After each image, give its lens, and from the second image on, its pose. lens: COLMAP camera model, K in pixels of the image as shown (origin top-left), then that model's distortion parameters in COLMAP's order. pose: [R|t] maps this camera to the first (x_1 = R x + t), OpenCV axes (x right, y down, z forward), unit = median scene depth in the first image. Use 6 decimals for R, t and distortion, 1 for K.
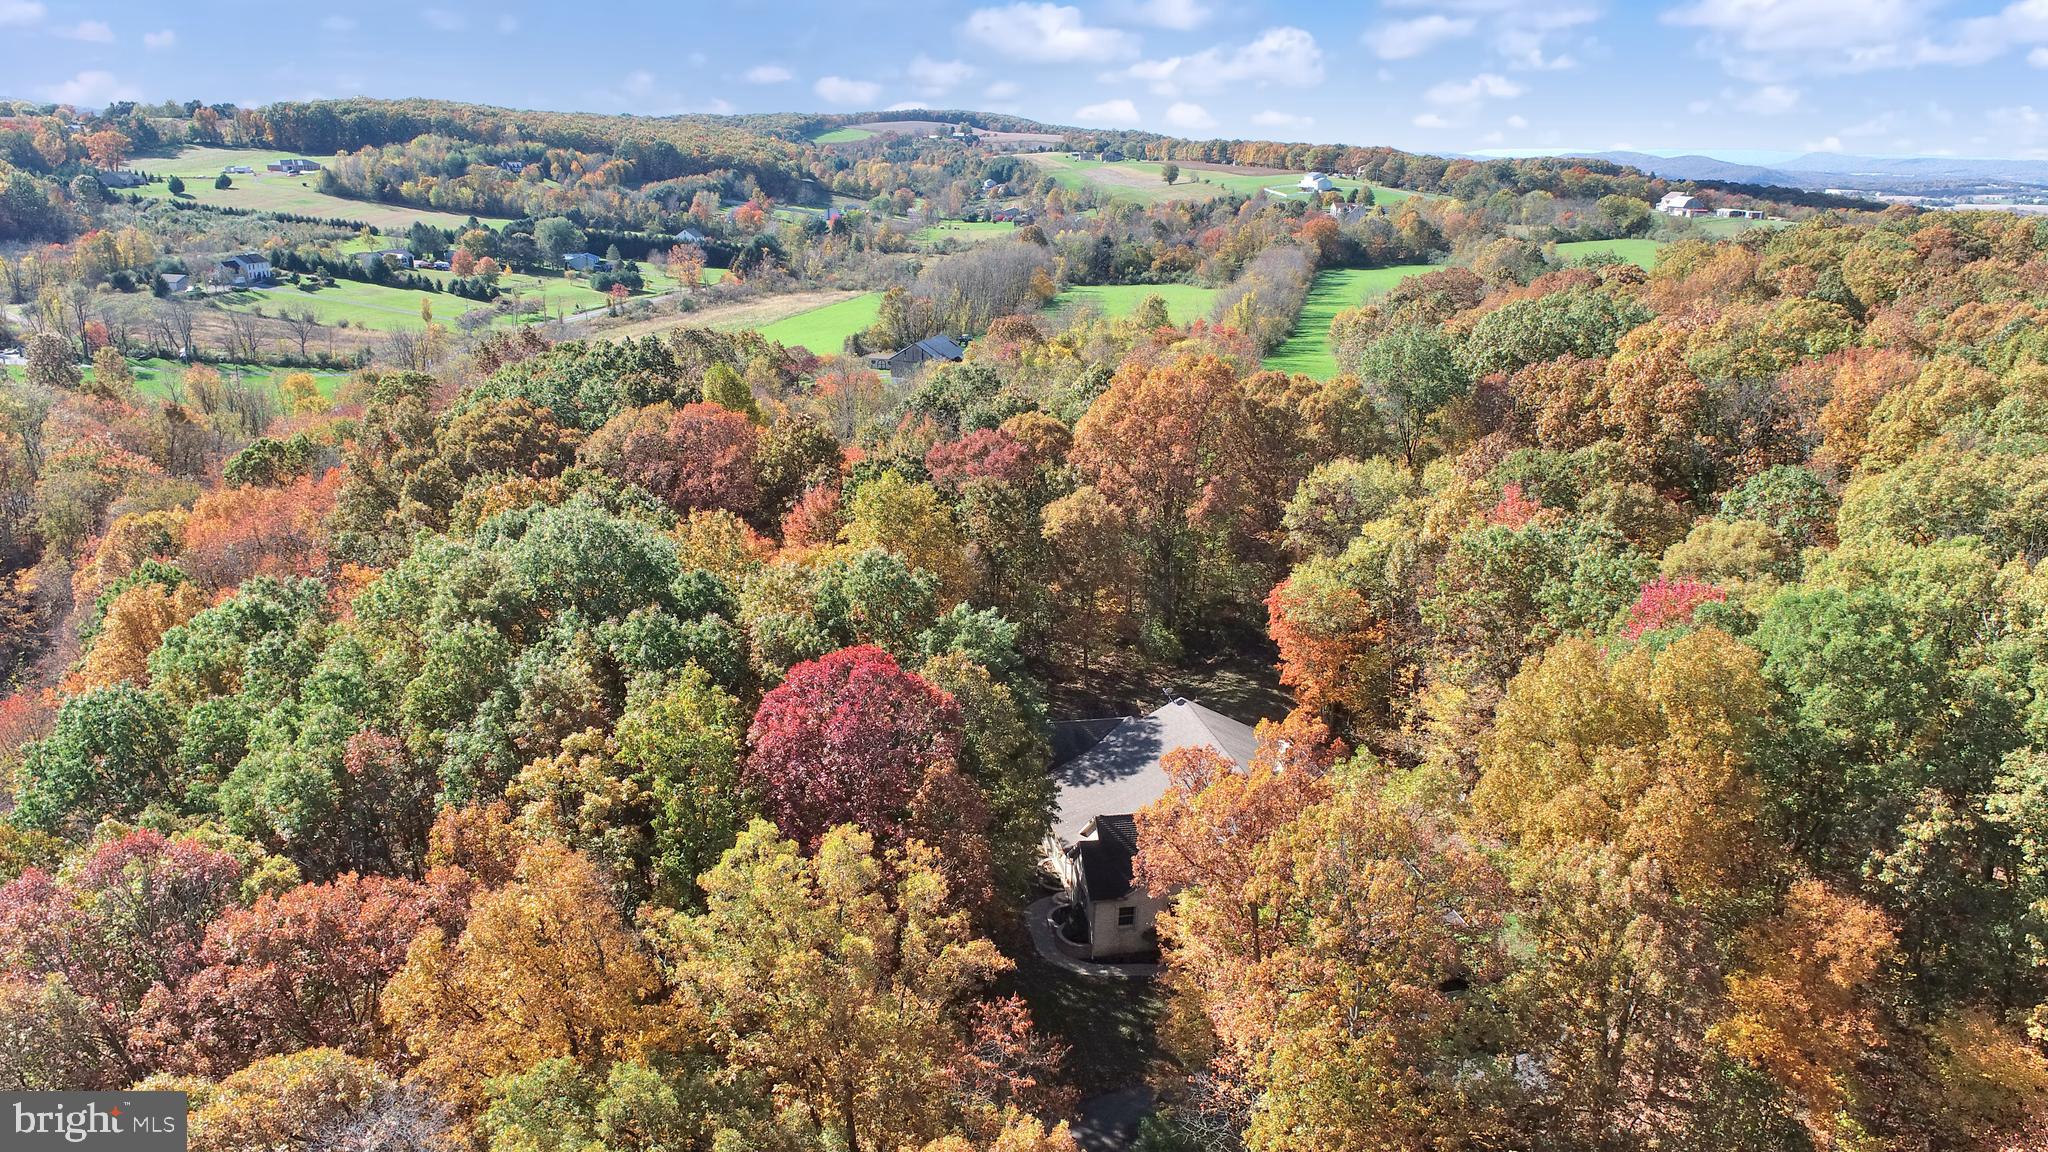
lens RADIAL K [[1387.5, 0, 1015.6], [0, 1387.5, 597.5], [0, 0, 1]] dist [0.005076, 0.003452]
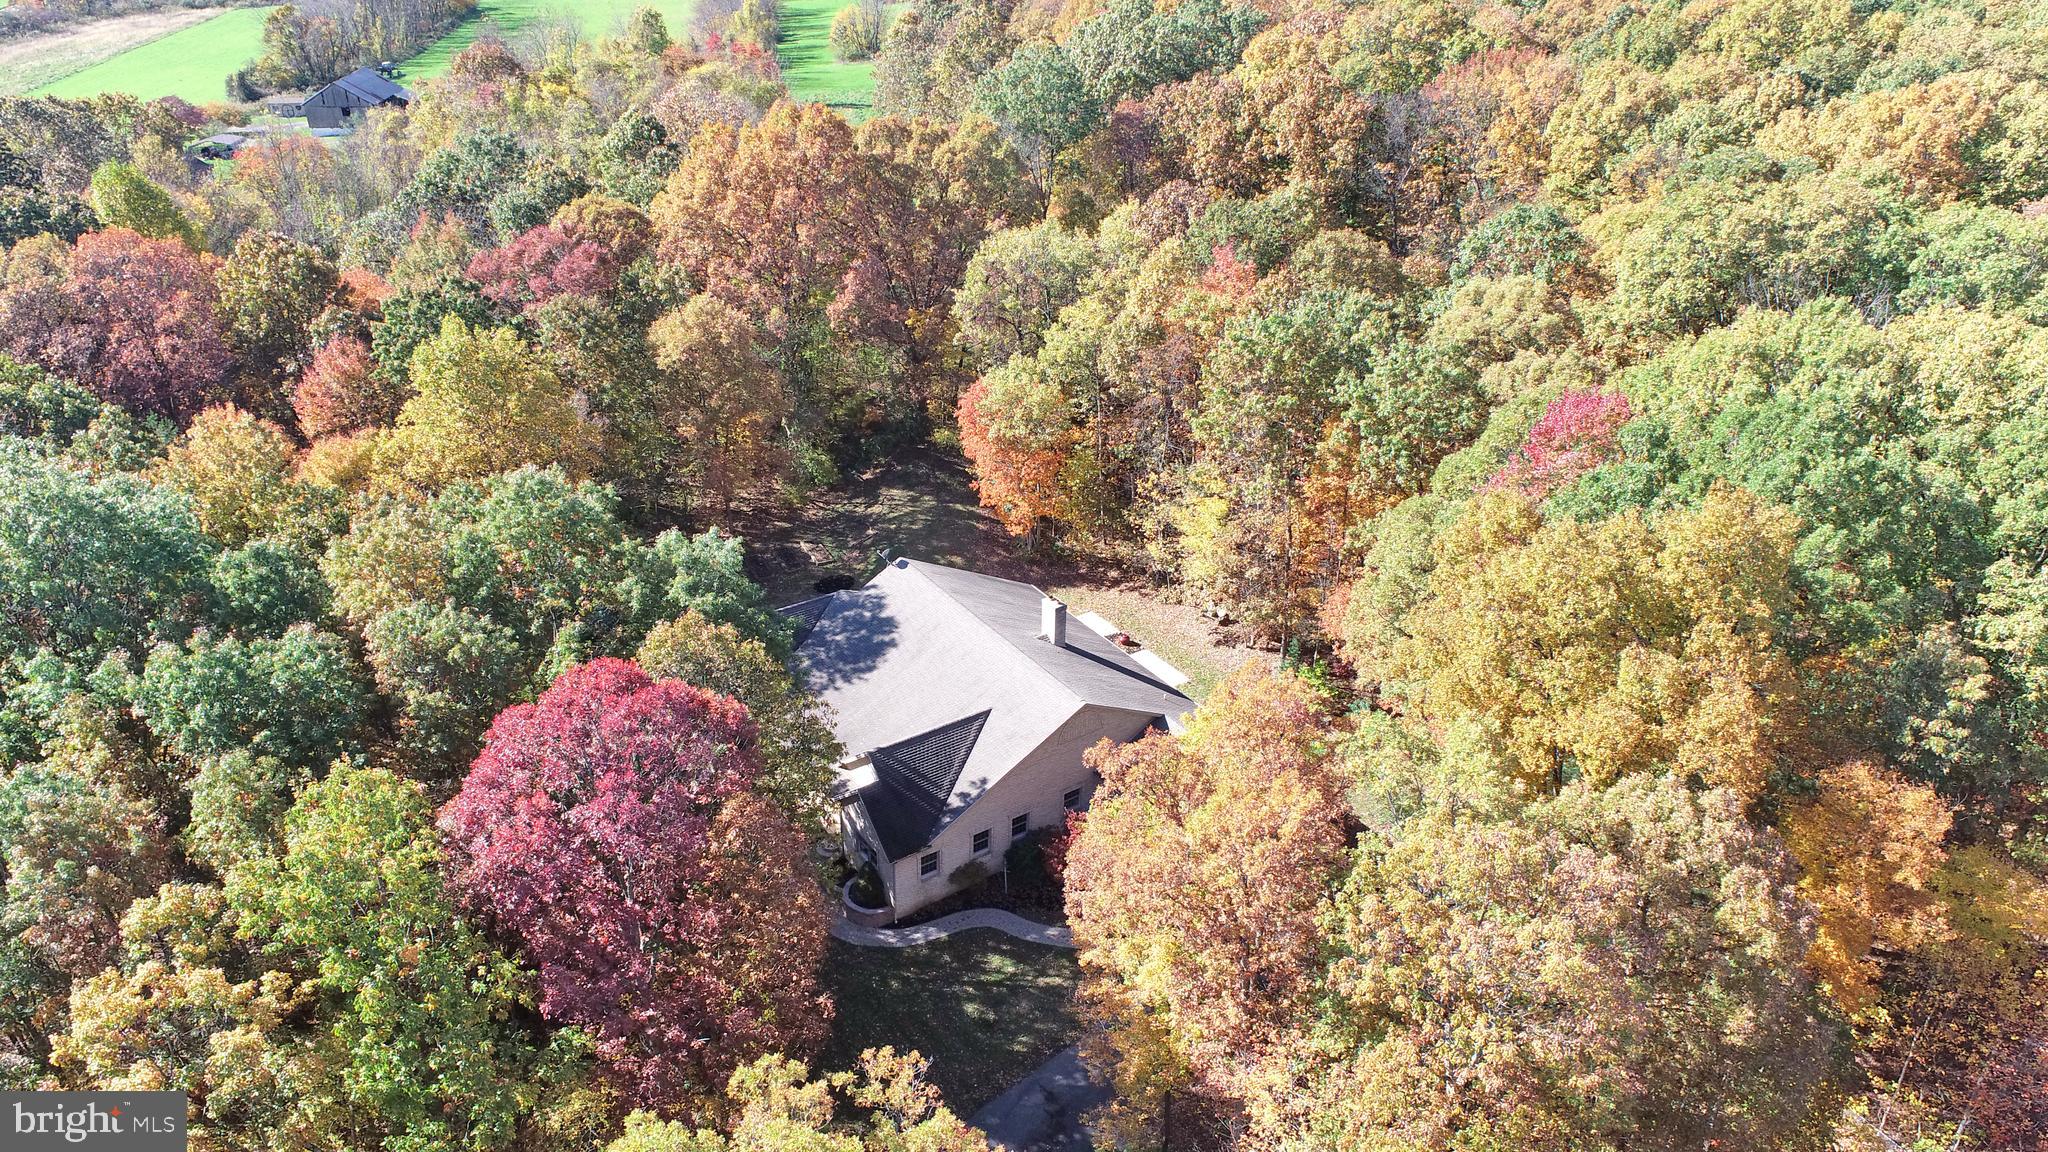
lens RADIAL K [[1387.5, 0, 1015.6], [0, 1387.5, 597.5], [0, 0, 1]] dist [0.005076, 0.003452]
pose [[0.923479, -0.195060, 0.330360, -0.081218], [0.123754, 0.966527, 0.224746, -0.071037], [-0.363141, -0.166665, 0.916707, 0.189320]]
